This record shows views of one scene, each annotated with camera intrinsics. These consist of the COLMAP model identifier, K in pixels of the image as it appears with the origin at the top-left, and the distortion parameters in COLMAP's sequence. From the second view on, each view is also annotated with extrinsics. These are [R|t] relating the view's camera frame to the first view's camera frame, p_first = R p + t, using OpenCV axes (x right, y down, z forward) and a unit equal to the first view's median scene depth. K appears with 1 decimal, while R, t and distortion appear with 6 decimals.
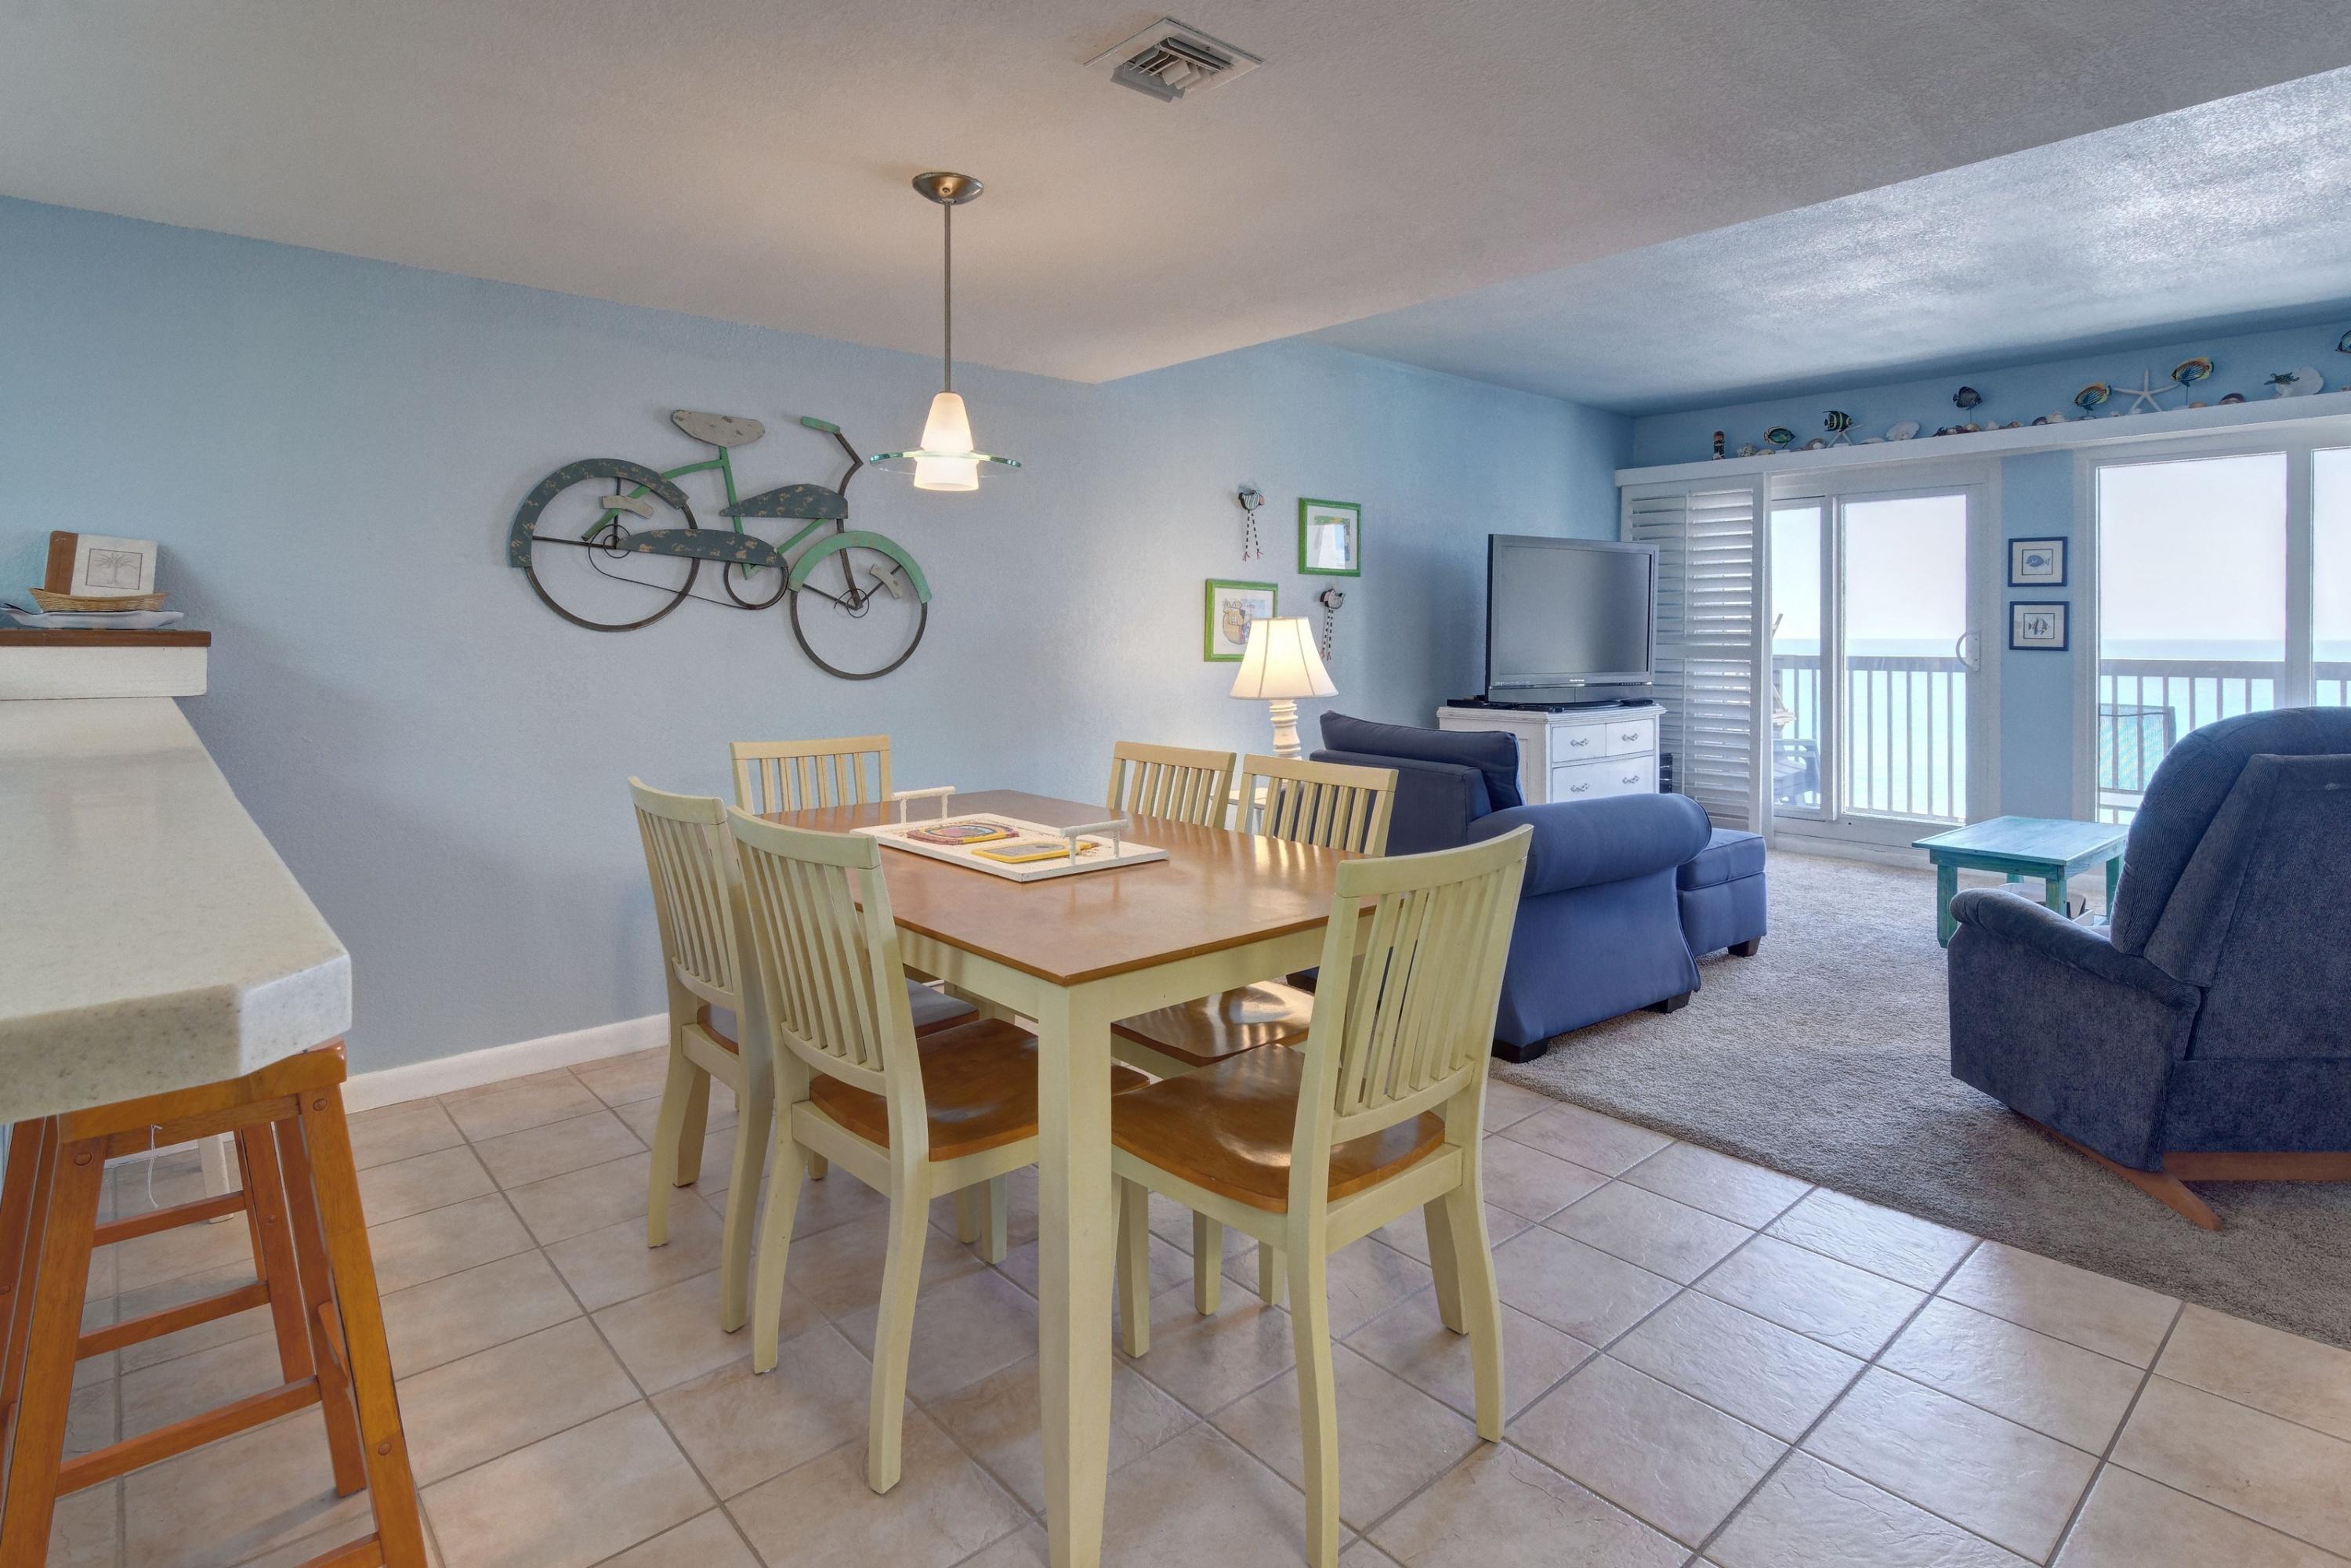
lens RADIAL K [[1203.7, 0, 1171.5], [0, 1203.7, 636.1], [0, 0, 1]] dist [-0.000643, 0.000498]
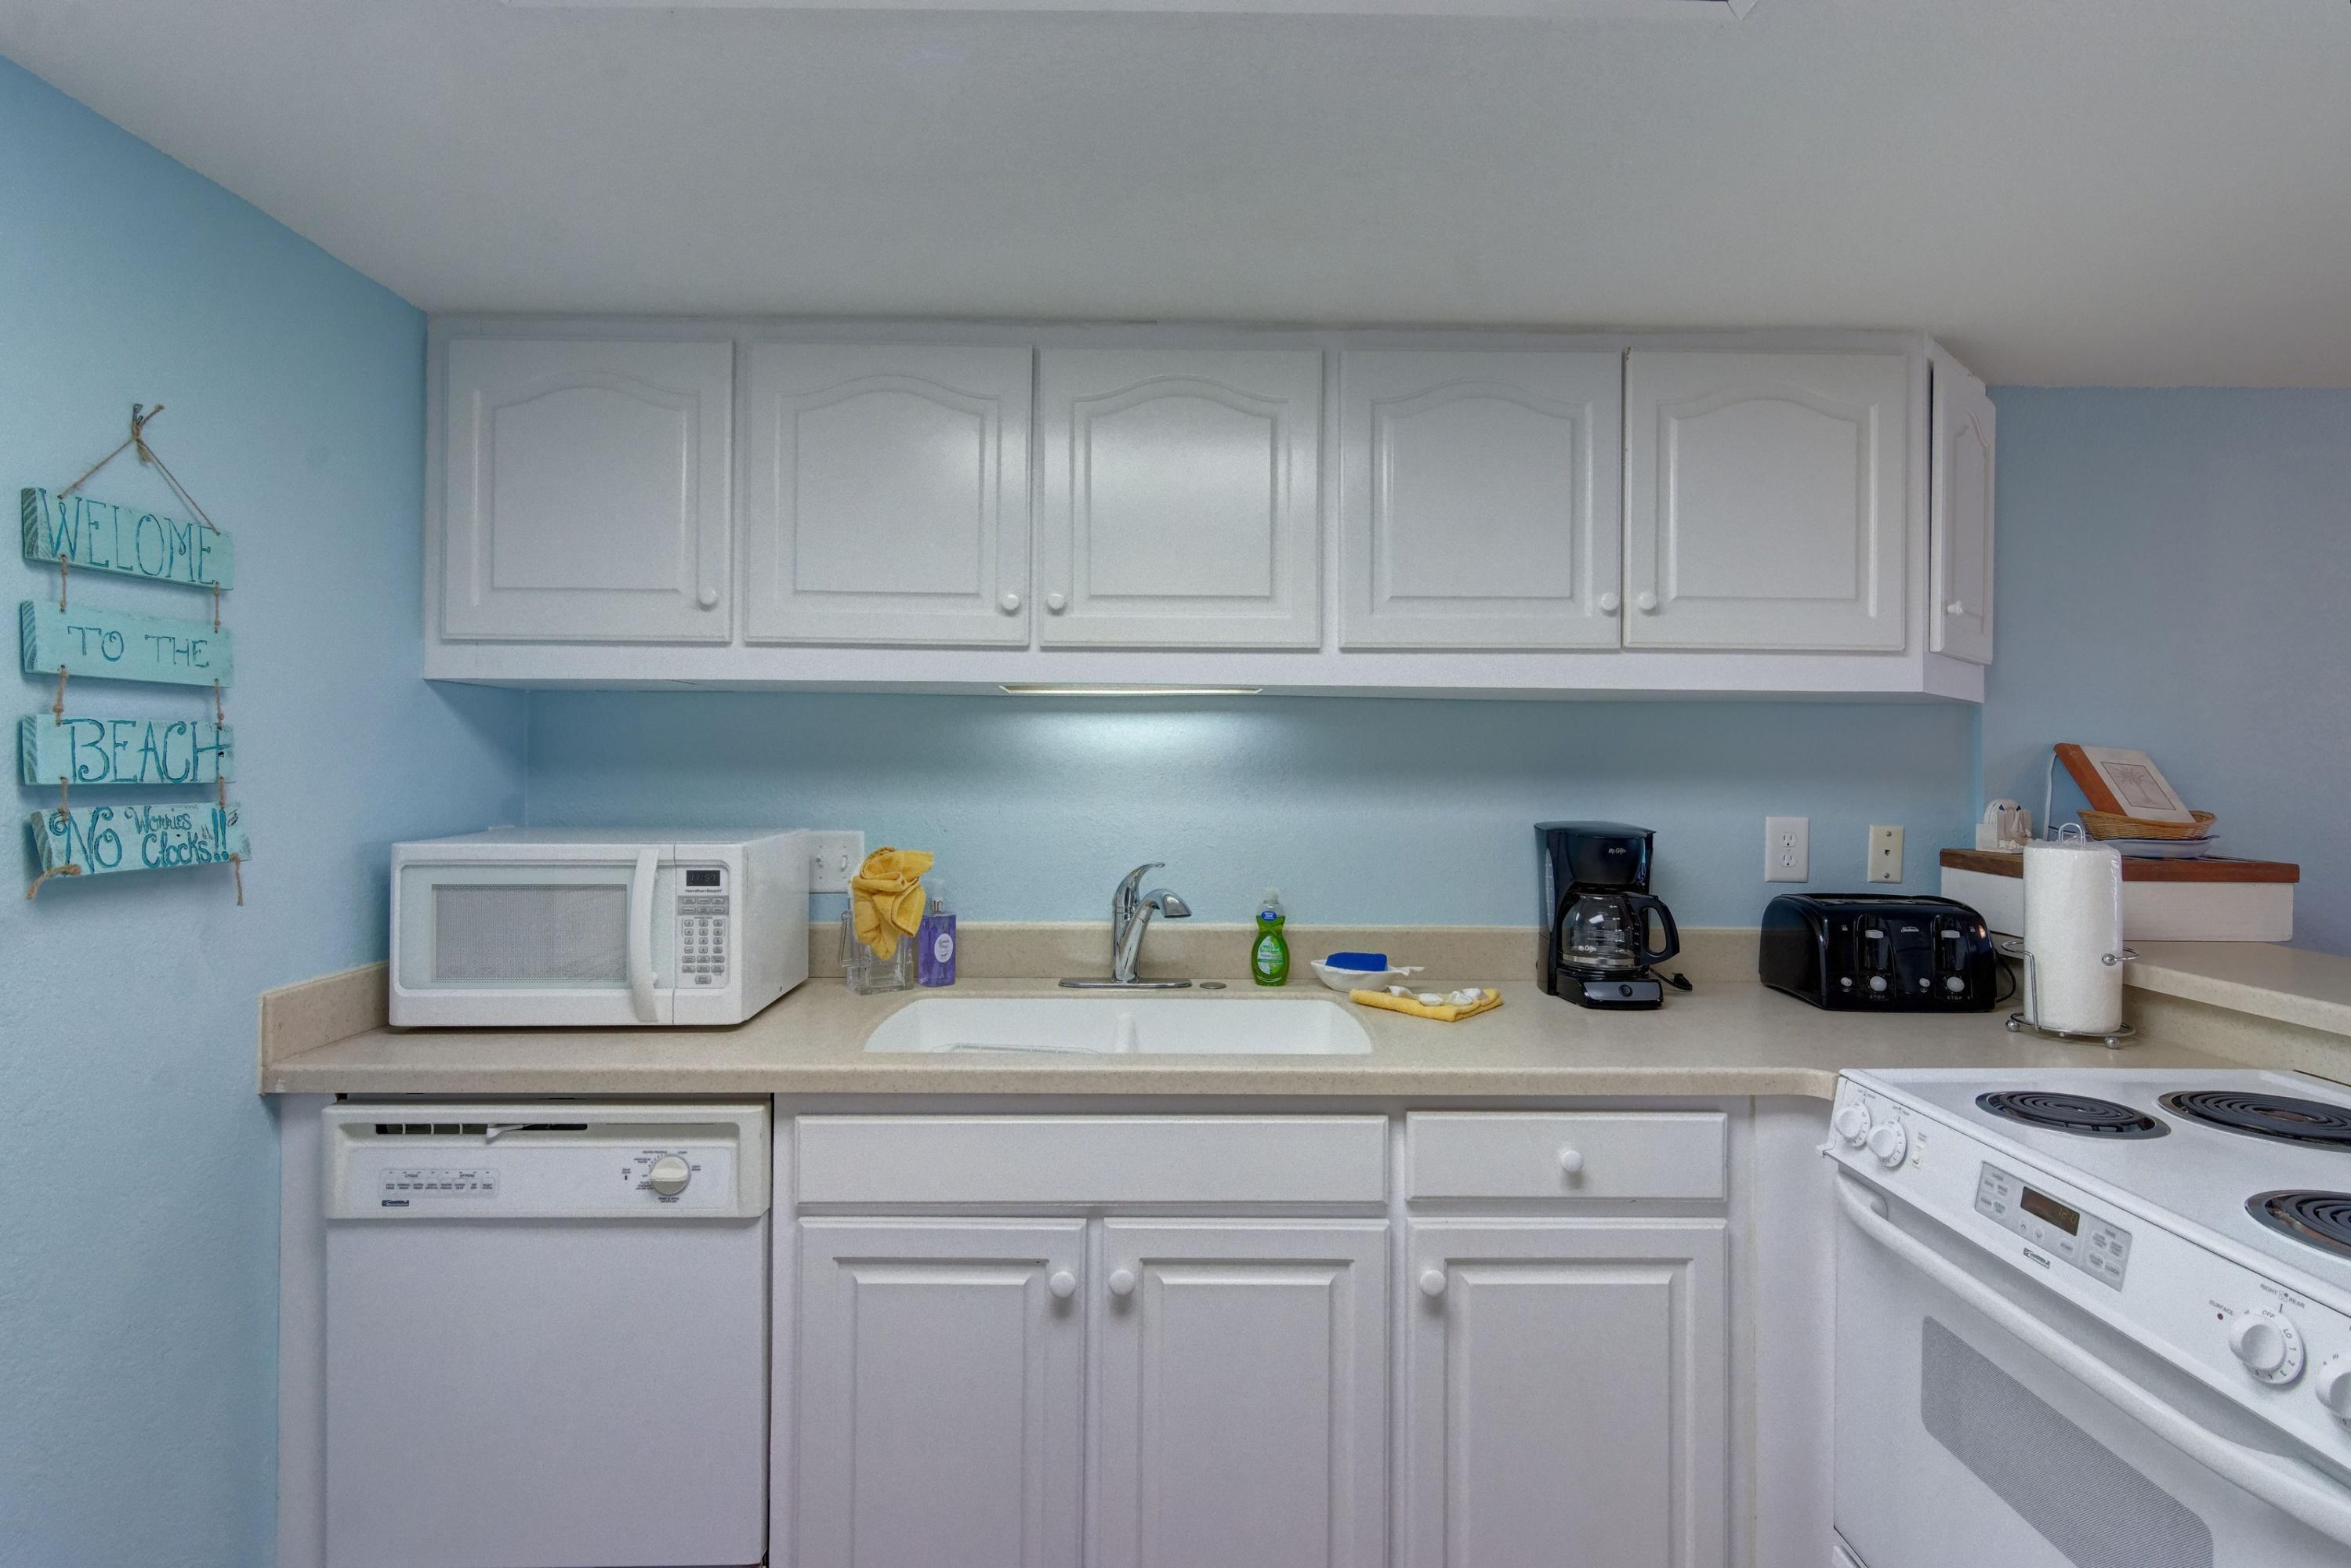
lens RADIAL K [[1140.9, 0, 1177.0], [0, 1140.9, 738.3], [0, 0, 1]] dist [0.001624, -0.000028]
pose [[0.757935, -0.005784, -0.652304, -0.423674], [-0.006570, 0.999842, -0.016500, -0.035172], [0.652297, 0.016791, 0.757778, -0.044685]]
